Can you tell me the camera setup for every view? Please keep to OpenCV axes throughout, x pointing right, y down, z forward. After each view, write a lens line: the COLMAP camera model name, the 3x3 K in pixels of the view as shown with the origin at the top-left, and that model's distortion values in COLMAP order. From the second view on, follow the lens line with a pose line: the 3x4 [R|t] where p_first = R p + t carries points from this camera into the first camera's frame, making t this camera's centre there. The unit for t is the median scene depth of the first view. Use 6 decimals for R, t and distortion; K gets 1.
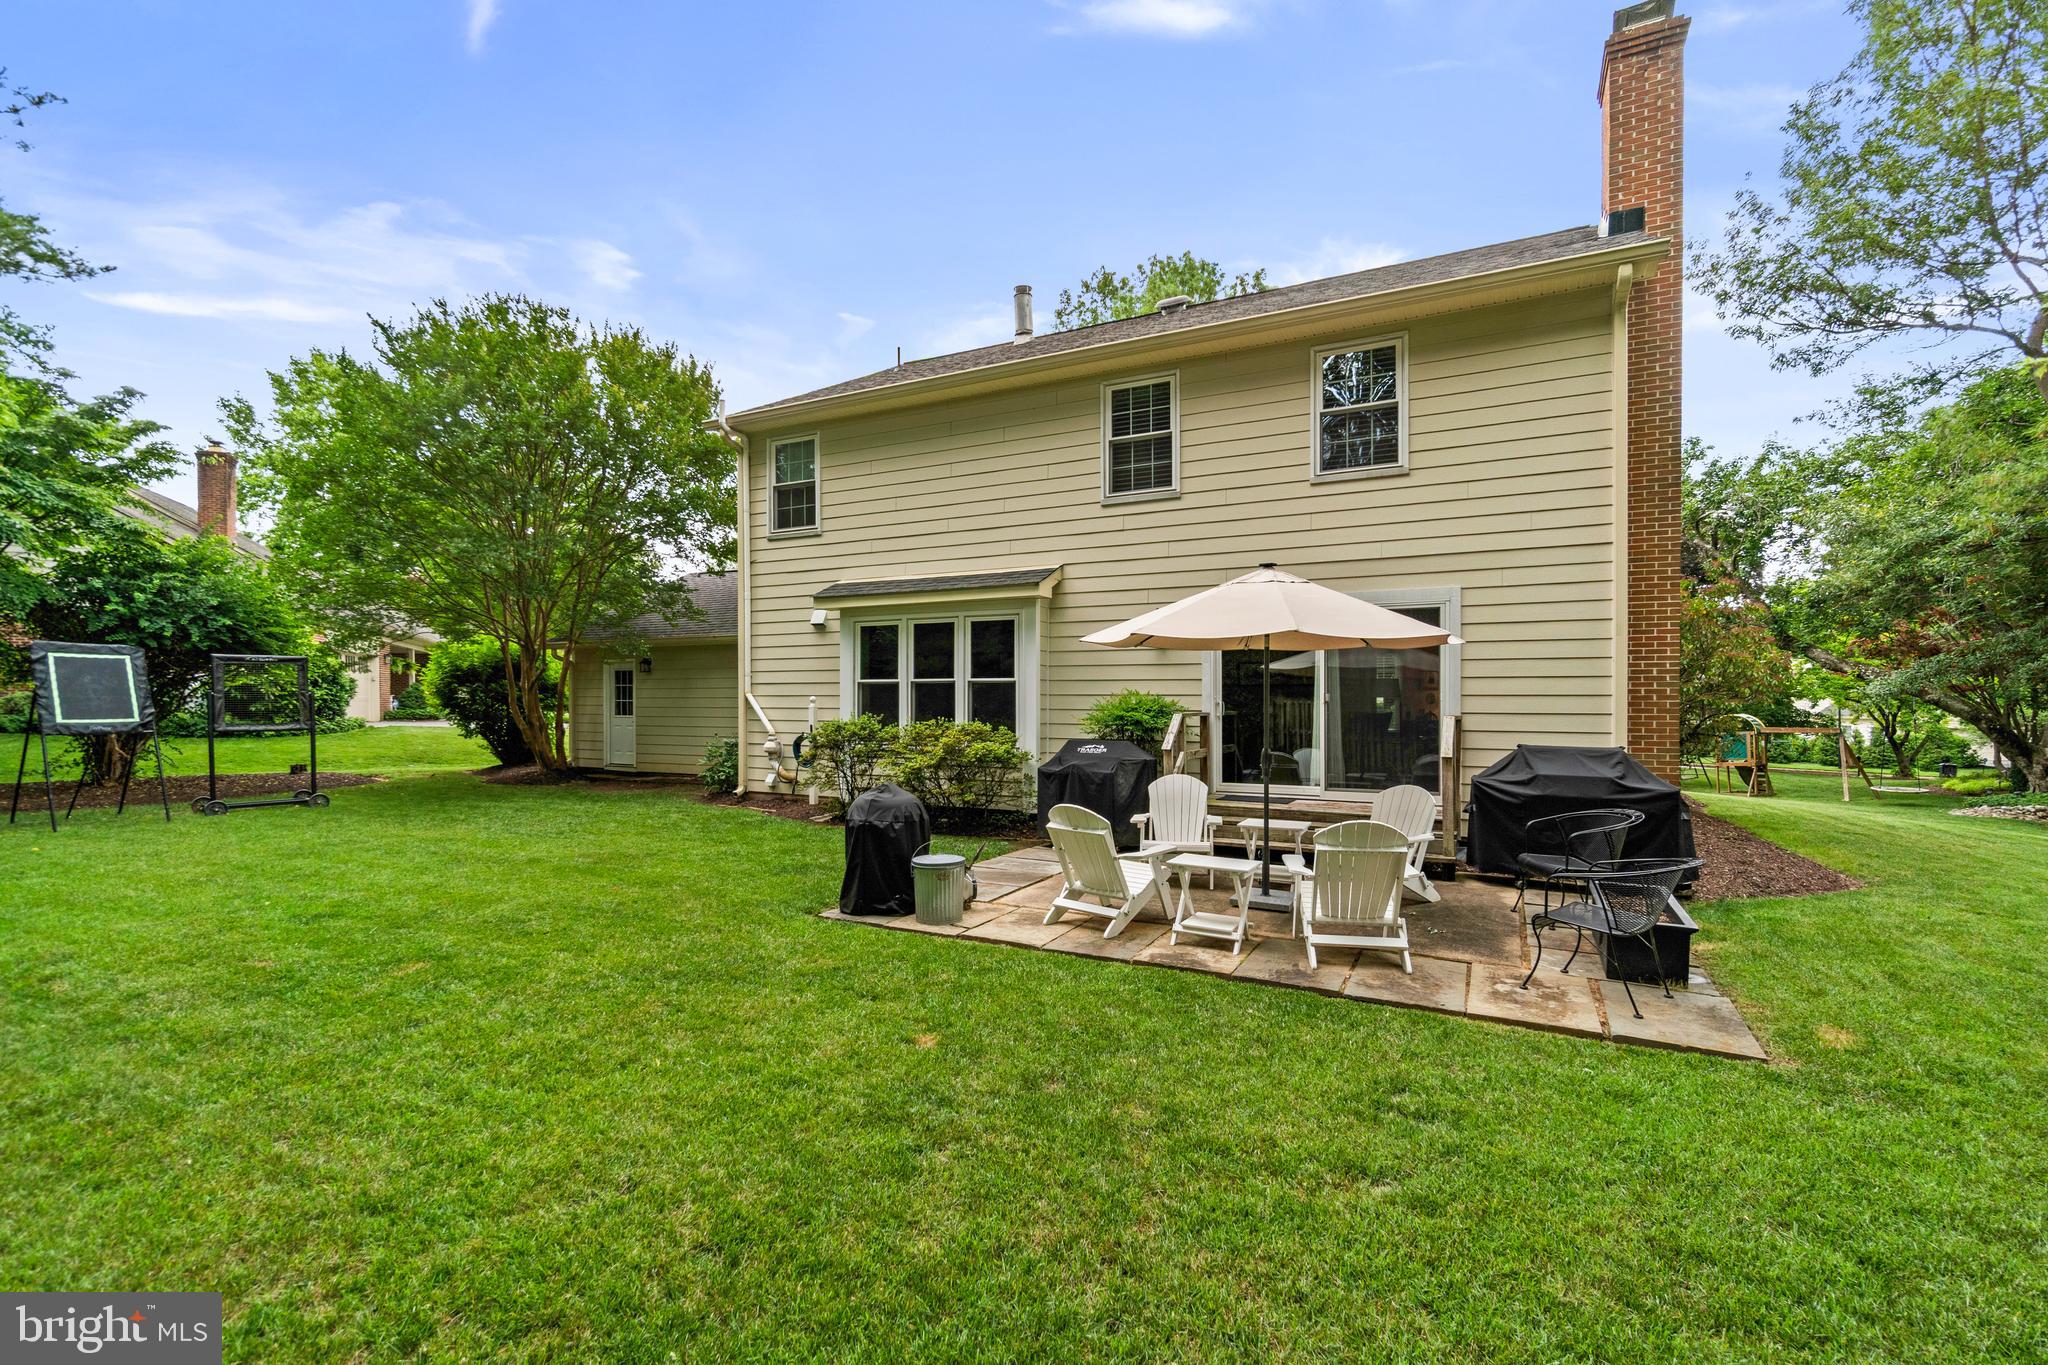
lens RADIAL K [[910.9, 0, 1024.7], [0, 910.9, 708.3], [0, 0, 1]] dist [0.008866, 0.000129]
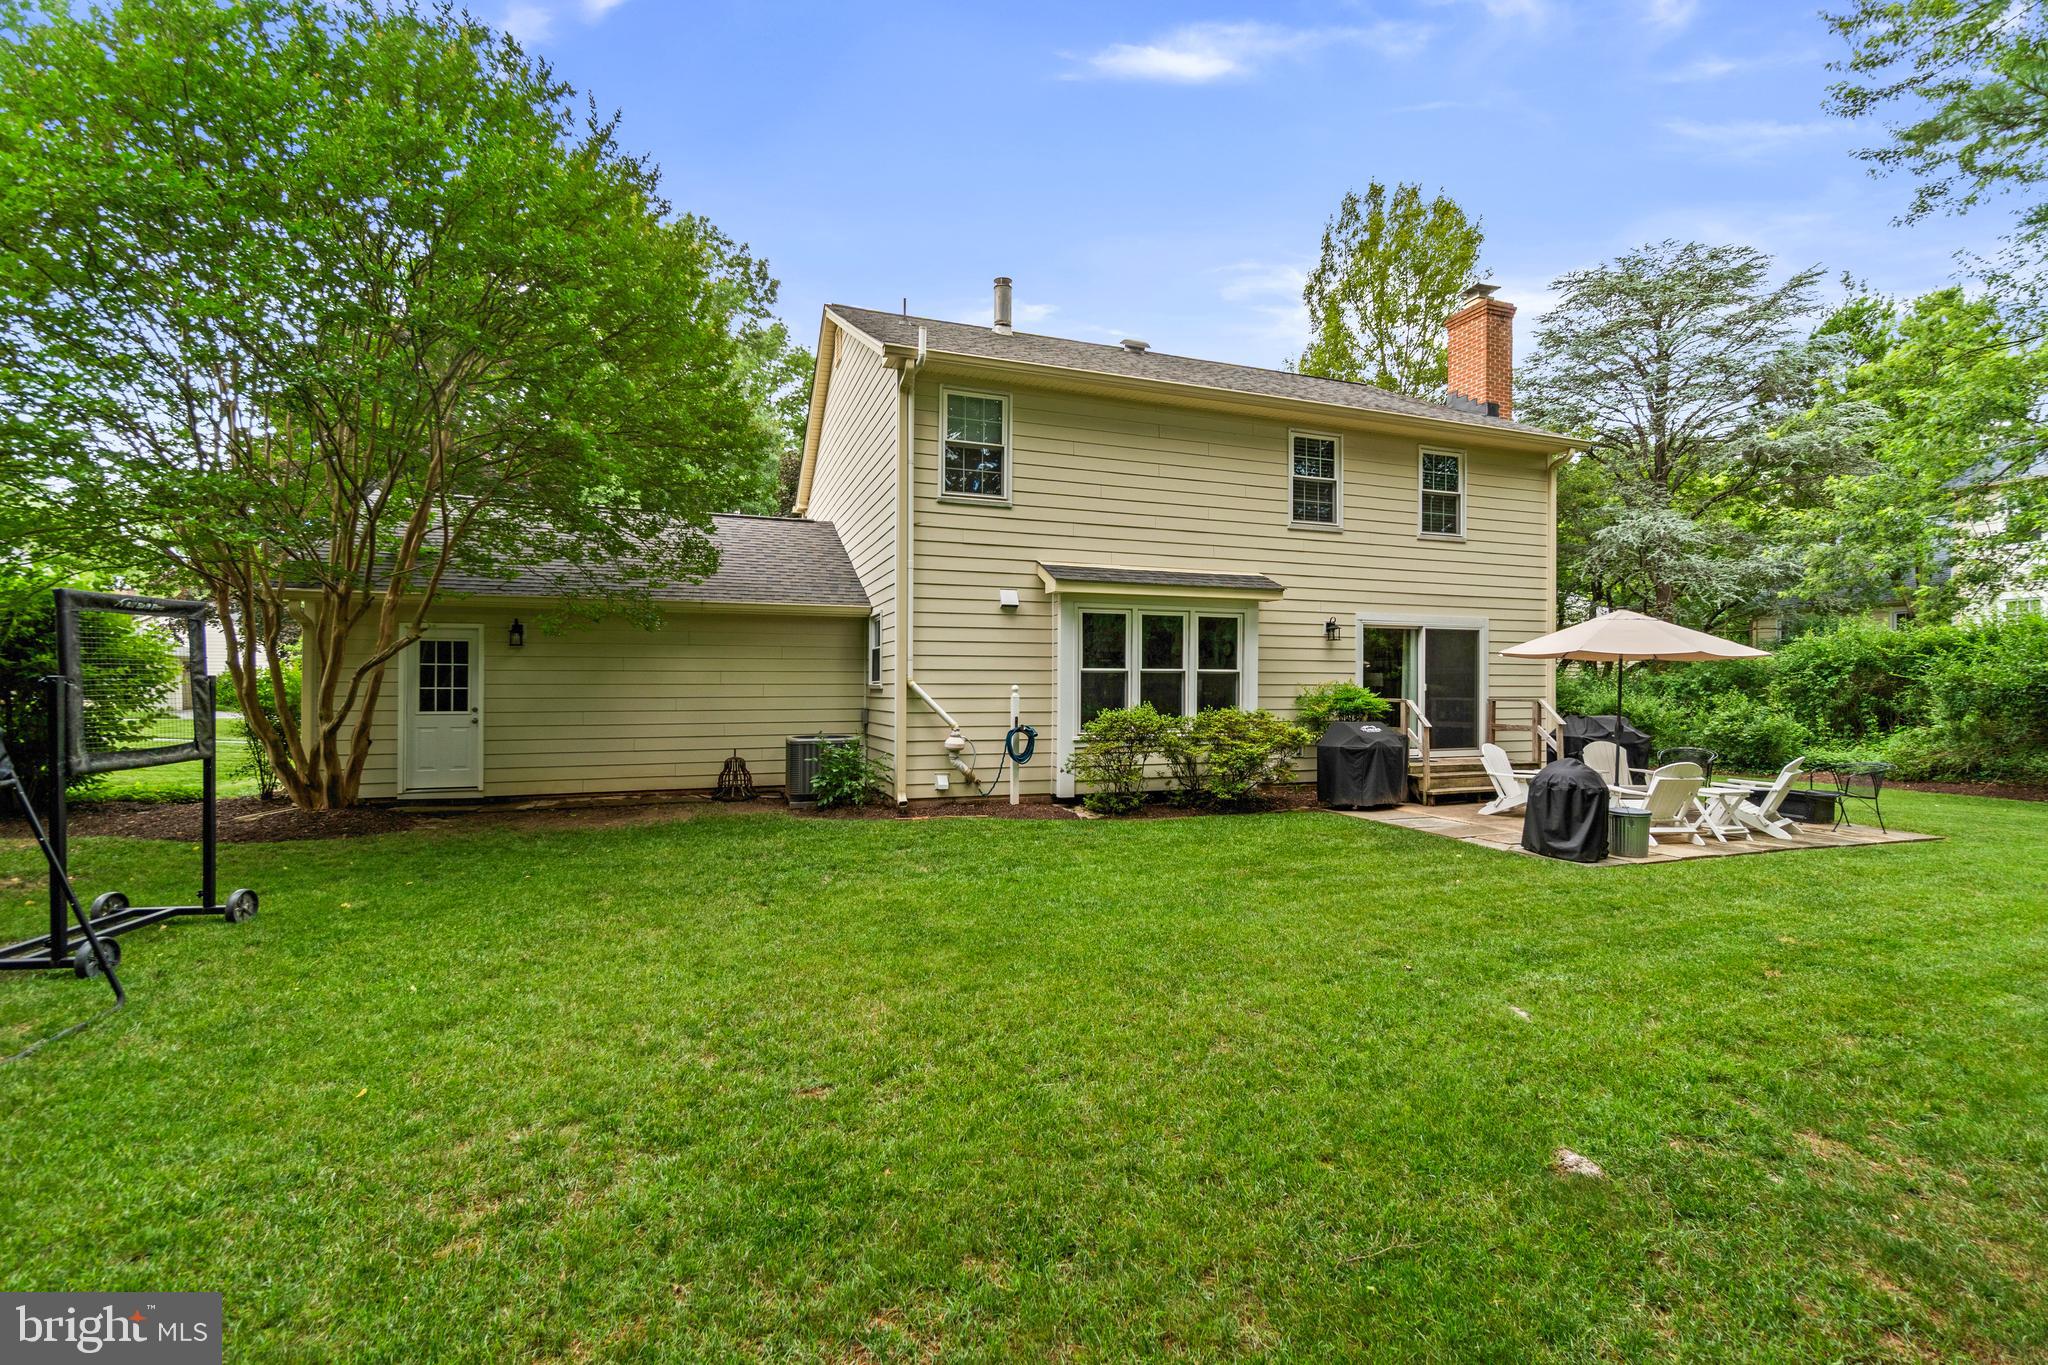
lens RADIAL K [[880.6, 0, 1024.0], [0, 880.6, 682.5], [0, 0, 1]] dist [0.001492, 0.000133]
pose [[0.676931, -0.000504, 0.736047, -0.933346], [0.003225, 0.999992, -0.002281, -0.014723], [-0.736040, 0.003917, 0.676927, 0.427666]]
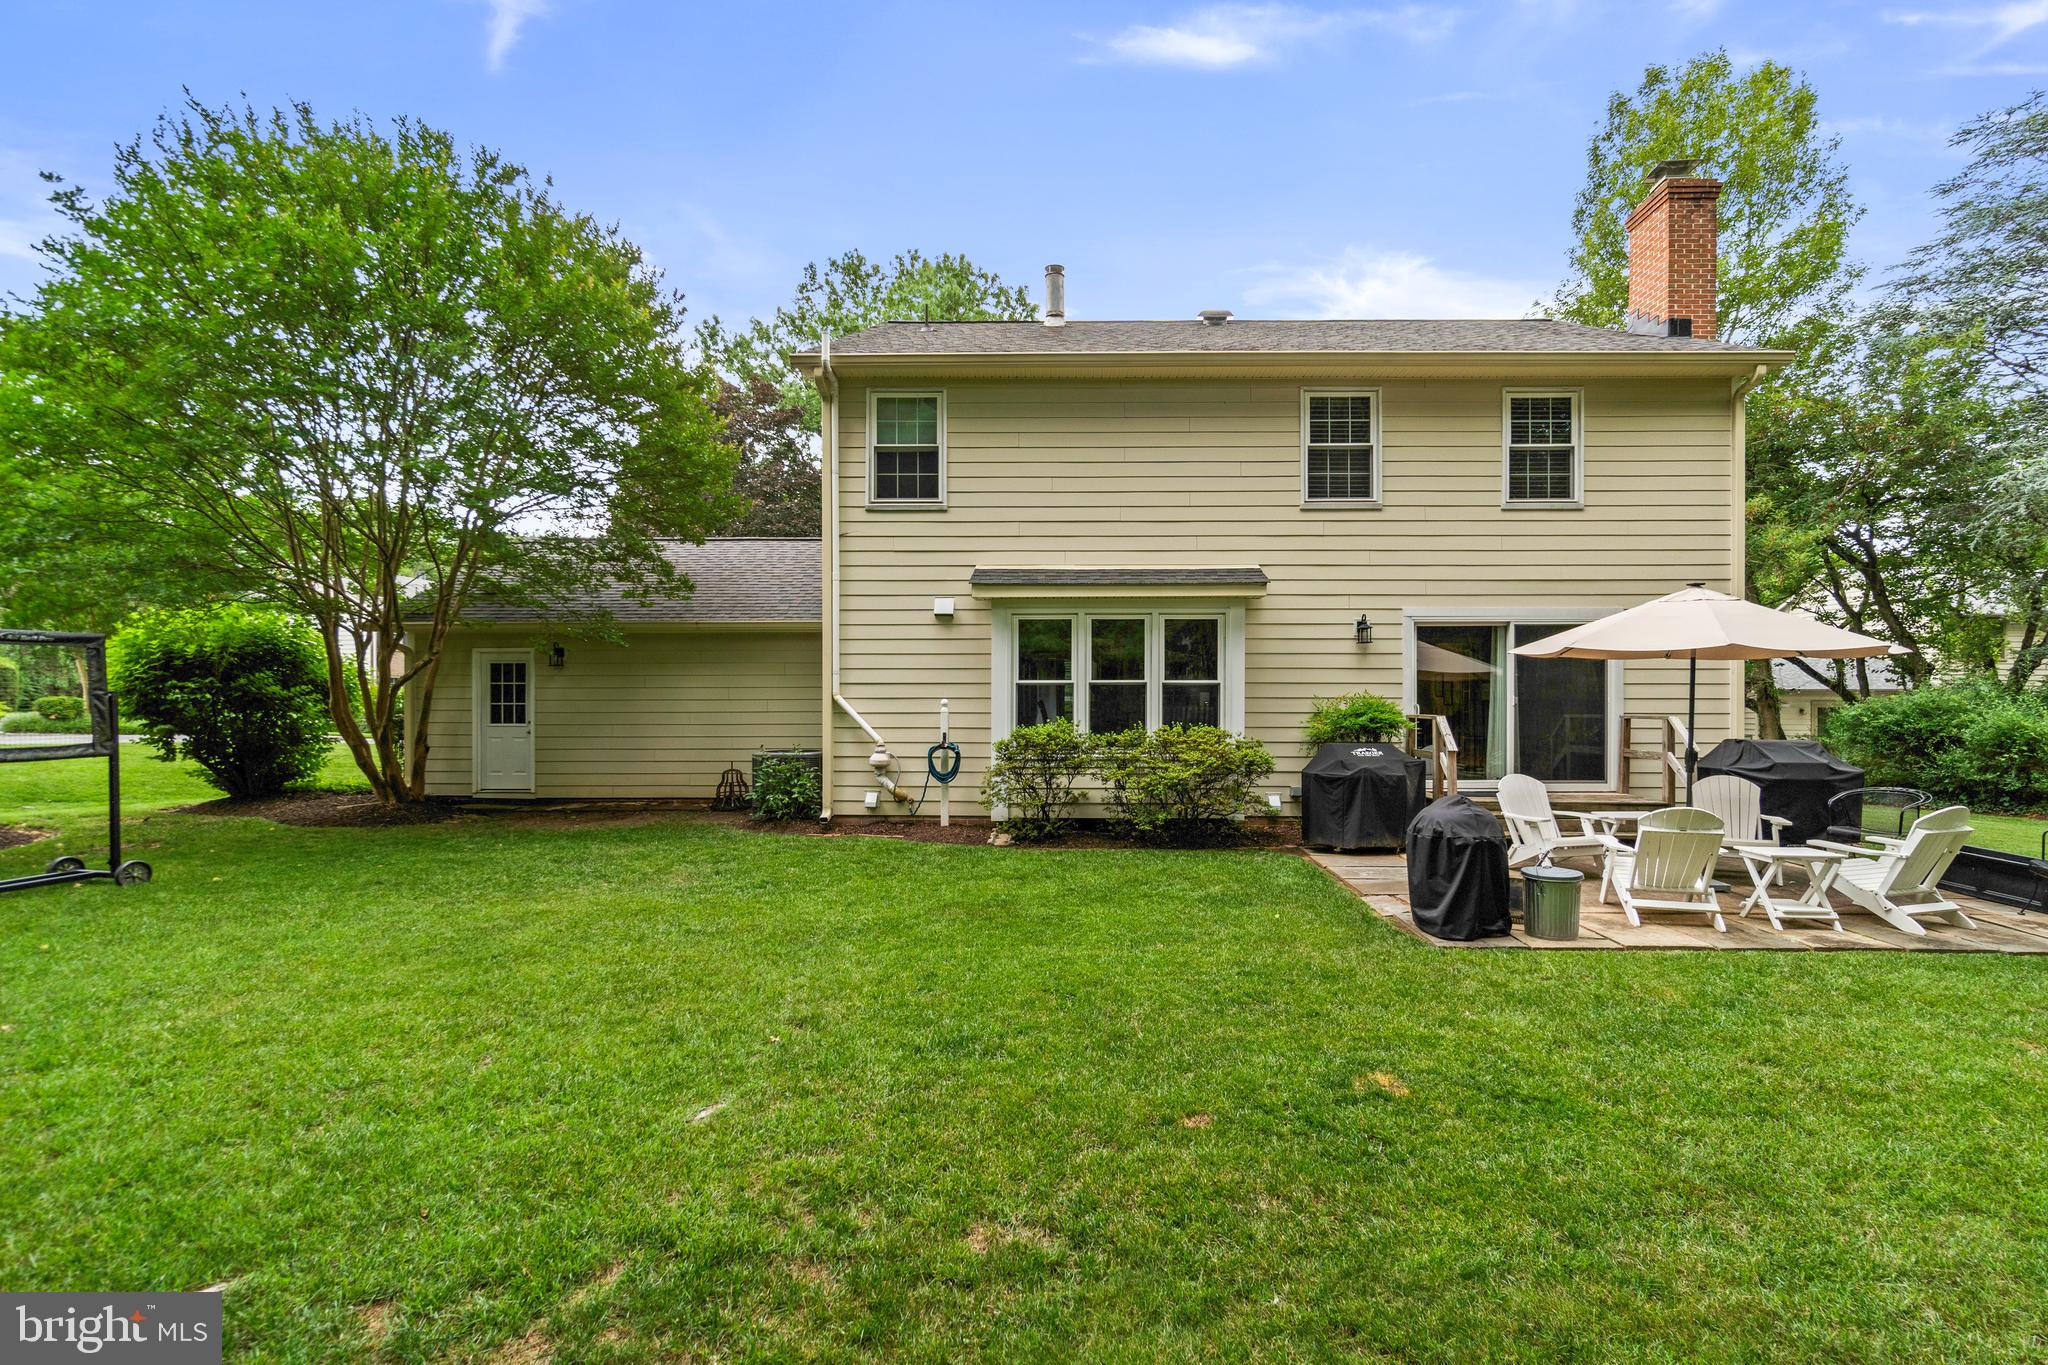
lens RADIAL K [[898.1, 0, 1070.4], [0, 898.1, 708.0], [0, 0, 1]] dist [0.000640, 0.000332]
pose [[0.894229, -0.006008, 0.447569, -0.538777], [0.005181, 0.999982, 0.003071, -0.007290], [-0.447579, -0.000428, 0.894244, 0.209392]]
